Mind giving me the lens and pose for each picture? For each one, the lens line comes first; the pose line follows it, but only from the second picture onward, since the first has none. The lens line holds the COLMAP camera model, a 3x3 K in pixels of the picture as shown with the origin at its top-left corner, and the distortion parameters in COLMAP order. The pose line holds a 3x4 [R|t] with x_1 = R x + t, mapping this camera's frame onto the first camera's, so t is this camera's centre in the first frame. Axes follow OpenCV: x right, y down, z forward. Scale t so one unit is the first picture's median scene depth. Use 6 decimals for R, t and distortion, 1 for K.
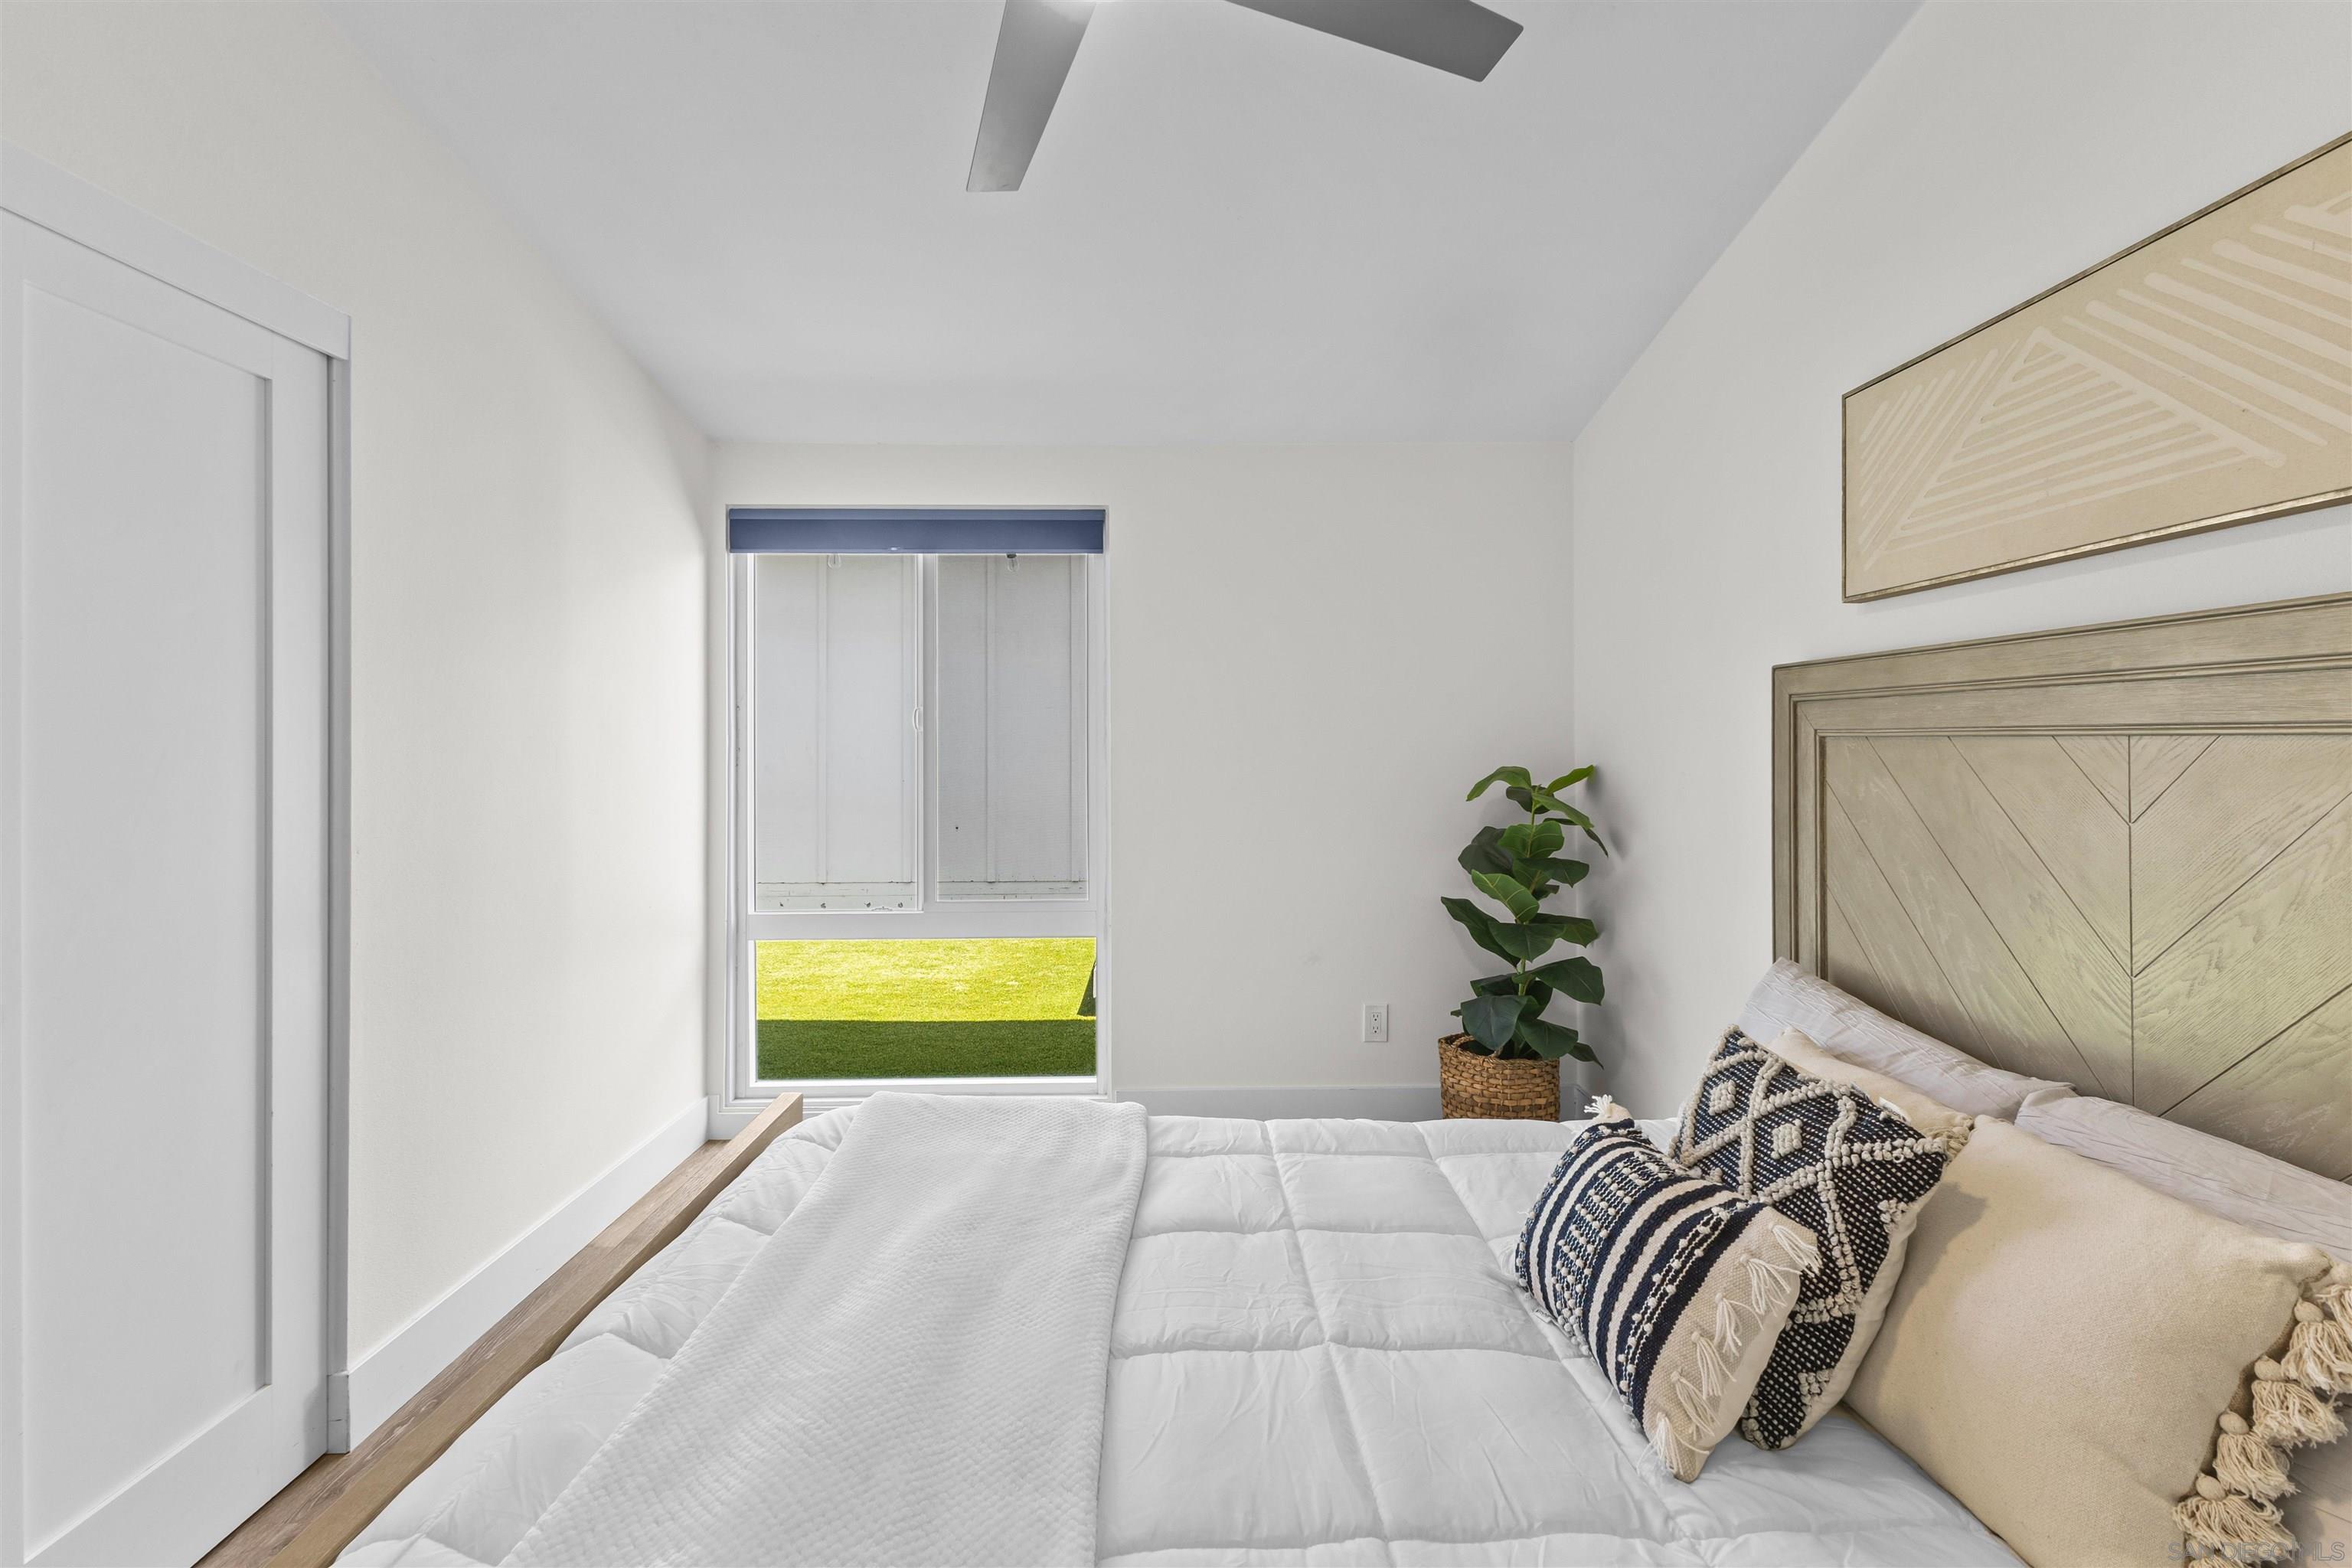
lens RADIAL K [[1024.2, 0, 1182.0], [0, 1024.2, 757.0], [0, 0, 1]] dist [0.003986, -0.000212]
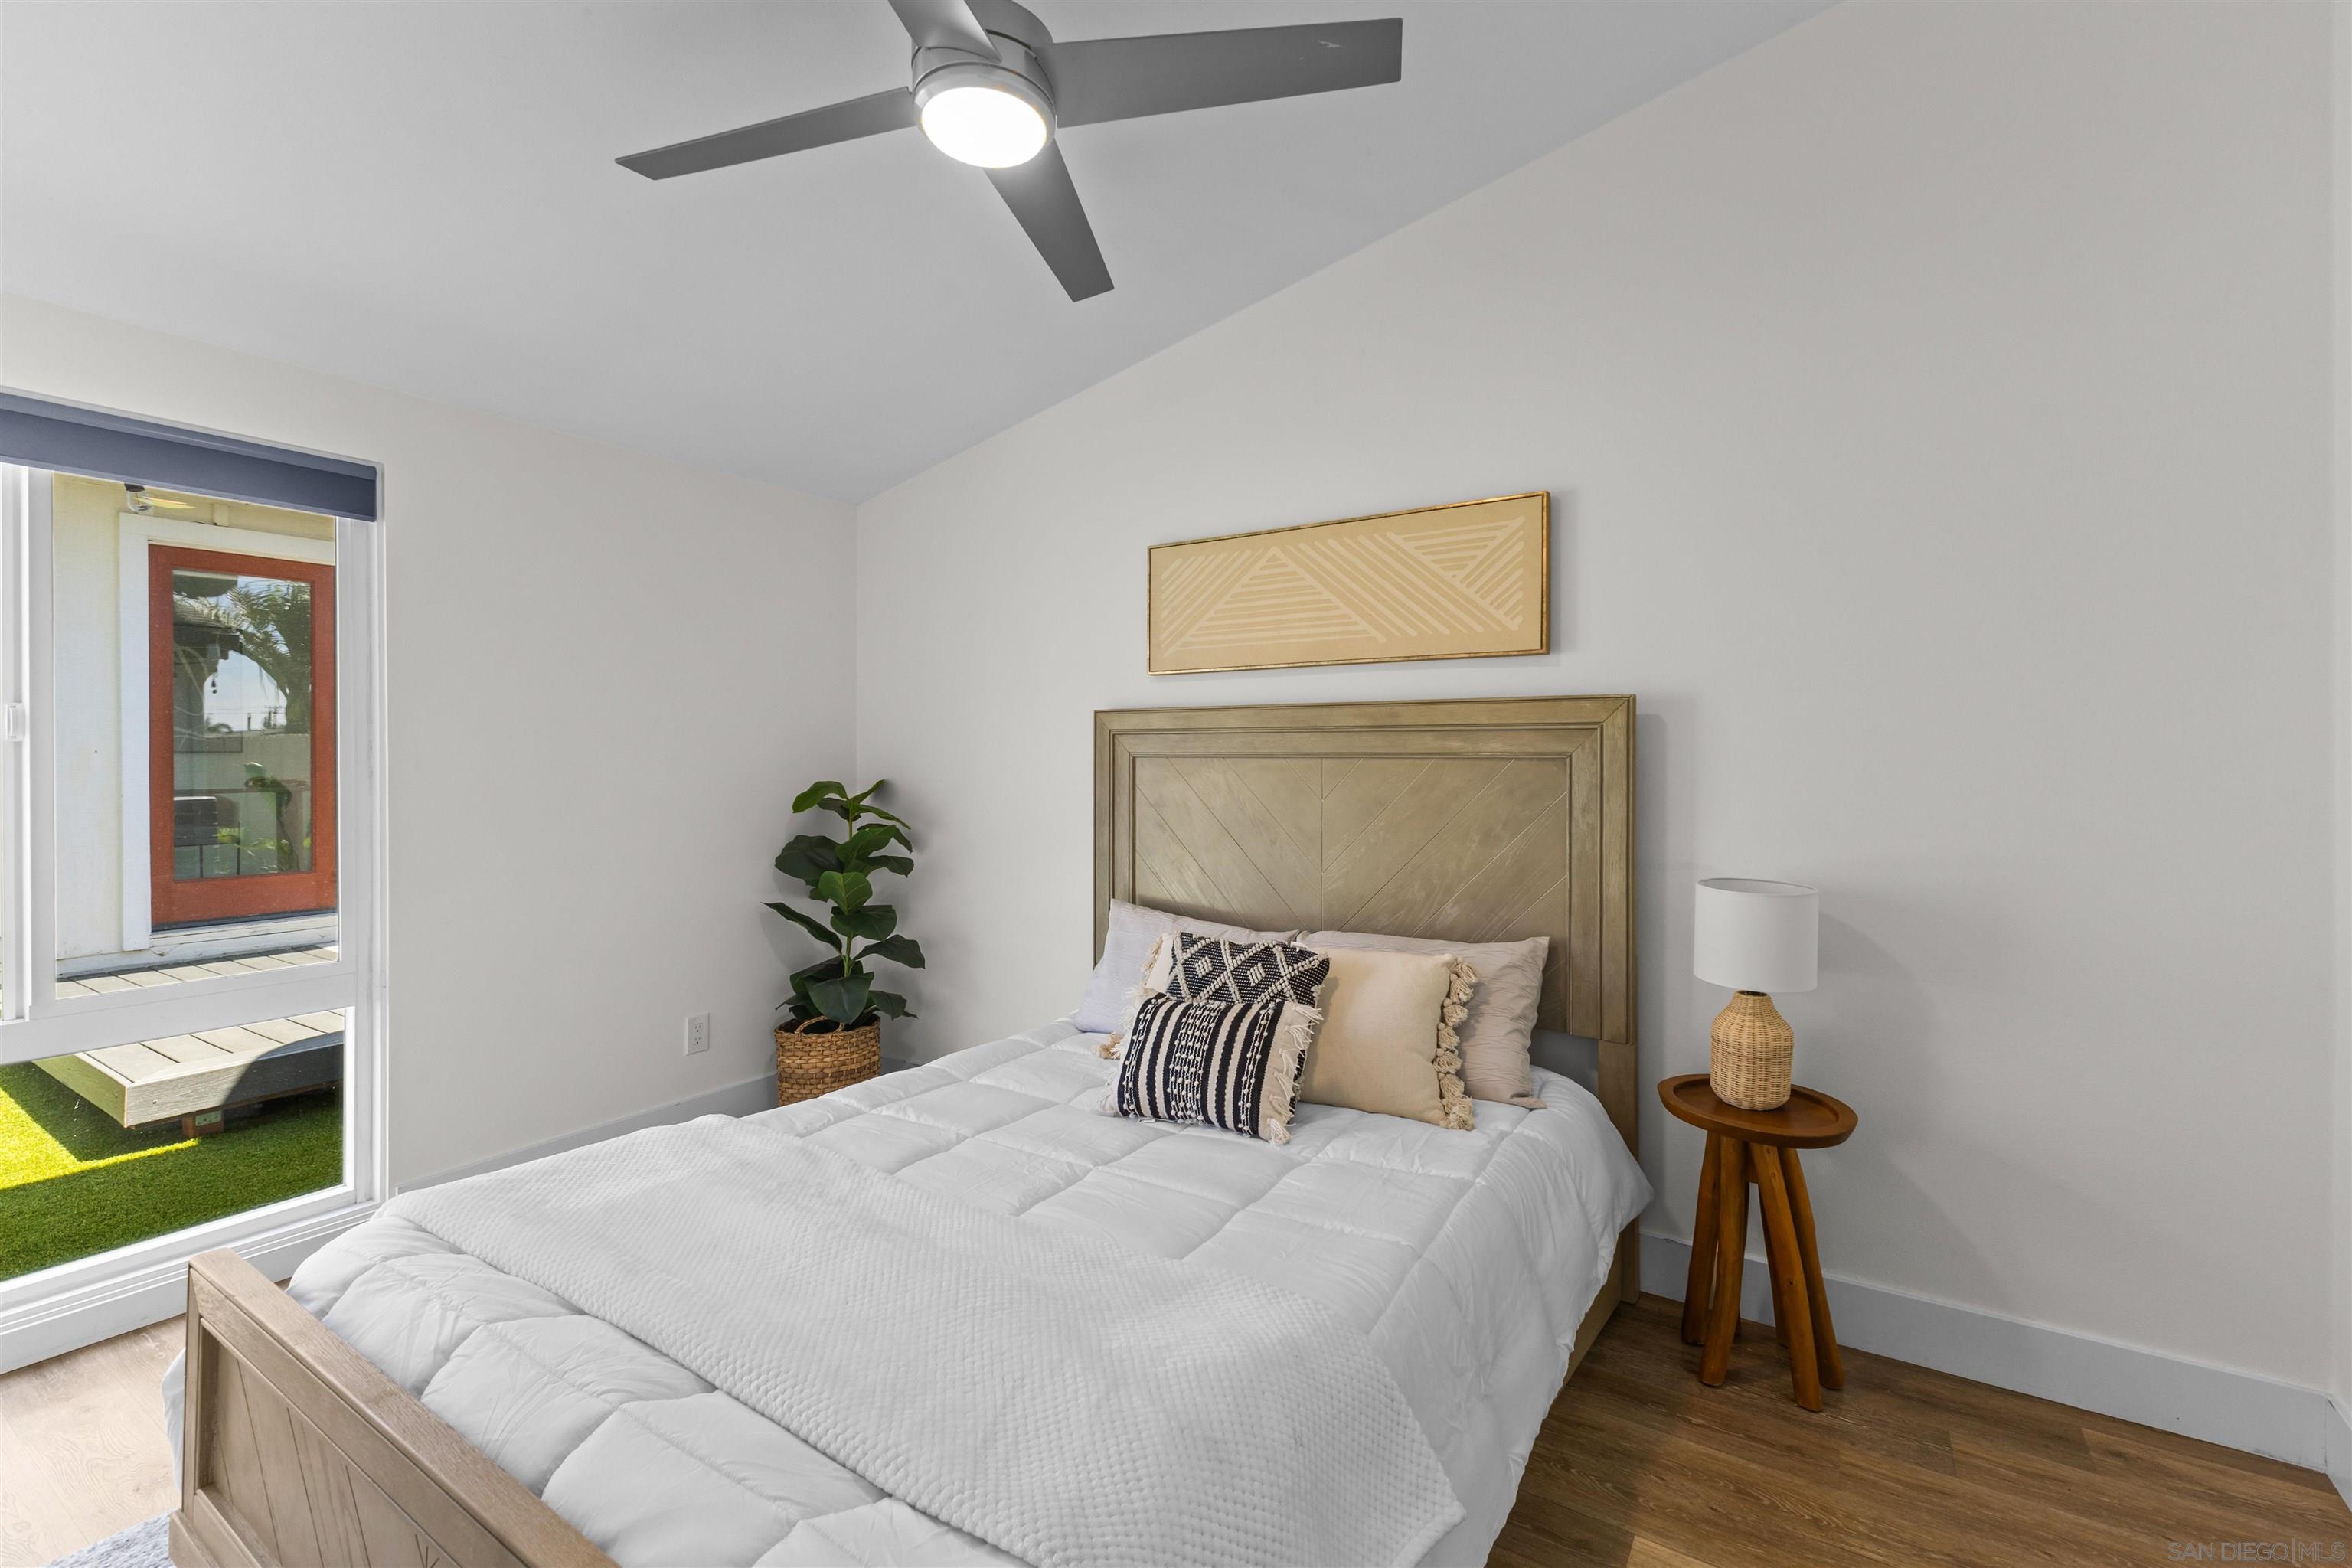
lens RADIAL K [[1018.7, 0, 1173.3], [0, 1018.7, 800.5], [0, 0, 1]] dist [0.008976, -0.000196]
pose [[0.562751, -0.029860, 0.826087, -0.677383], [0.009639, 0.999516, 0.029563, 0.000658], [-0.826570, -0.008674, 0.562767, 0.058451]]
